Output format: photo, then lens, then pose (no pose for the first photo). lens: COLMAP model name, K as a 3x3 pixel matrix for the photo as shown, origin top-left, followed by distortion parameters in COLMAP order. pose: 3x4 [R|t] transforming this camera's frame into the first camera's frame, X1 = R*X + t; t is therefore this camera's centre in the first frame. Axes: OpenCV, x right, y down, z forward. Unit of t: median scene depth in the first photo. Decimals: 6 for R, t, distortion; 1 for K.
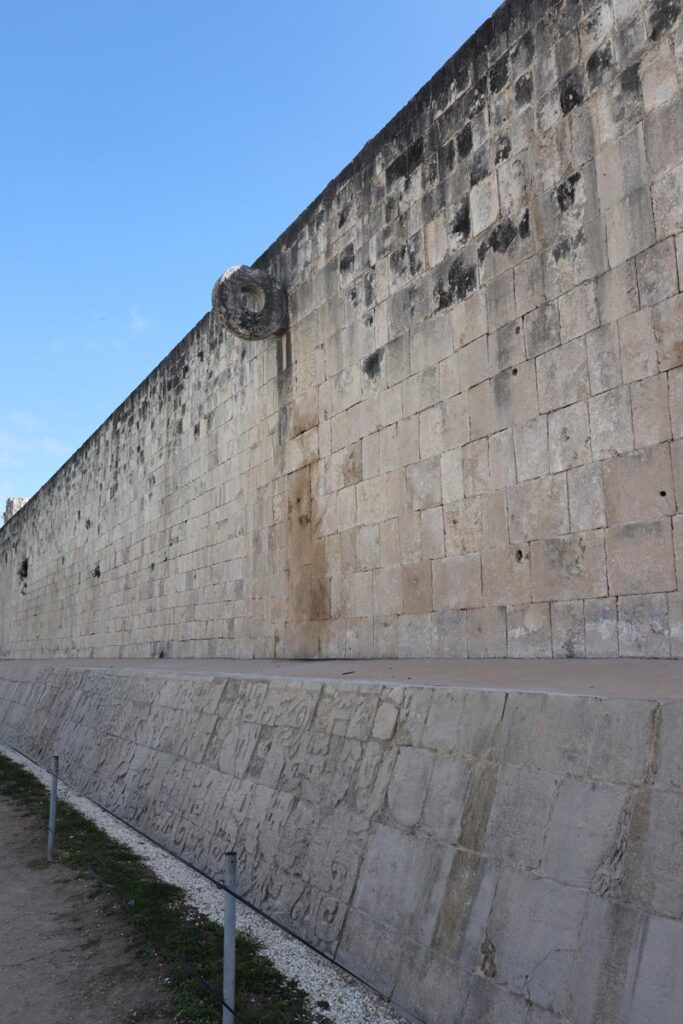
lens RADIAL K [[833.6, 0, 341.5], [0, 833.6, 512.0], [0, 0, 1]] dist [0.008590, 0.001191]
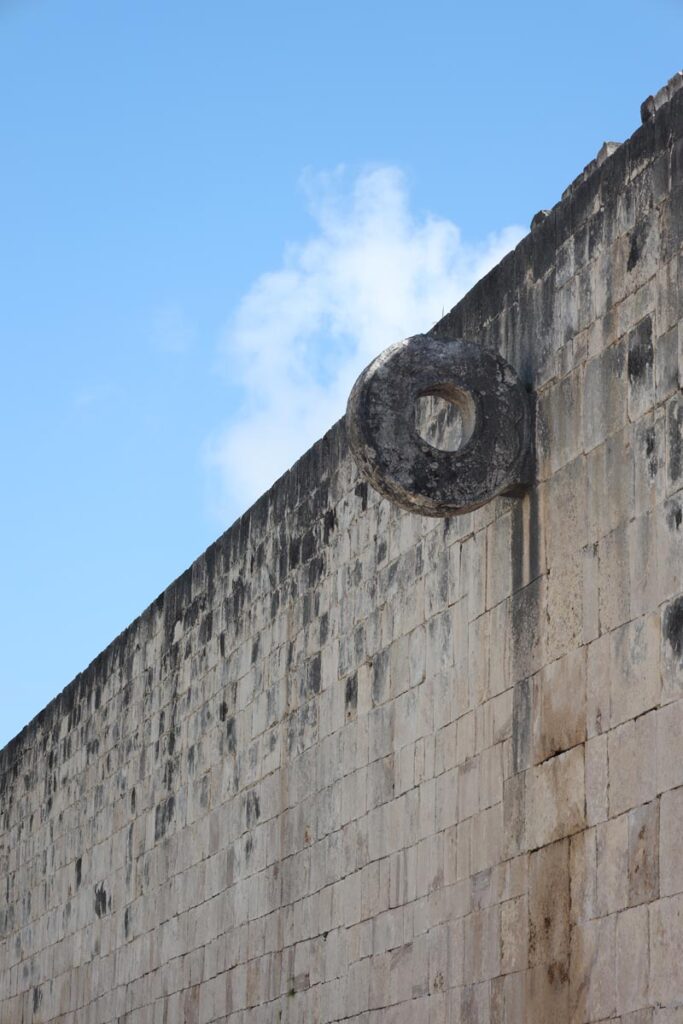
lens RADIAL K [[2932.1, 0, 341.5], [0, 2932.1, 512.0], [0, 0, 1]] dist [-0.013807, 0.637986]
pose [[0.973823, -0.025003, -0.225927, 0.162774], [0.004218, 0.995748, -0.092020, -0.074920], [0.227268, 0.088658, 0.969788, -0.388502]]
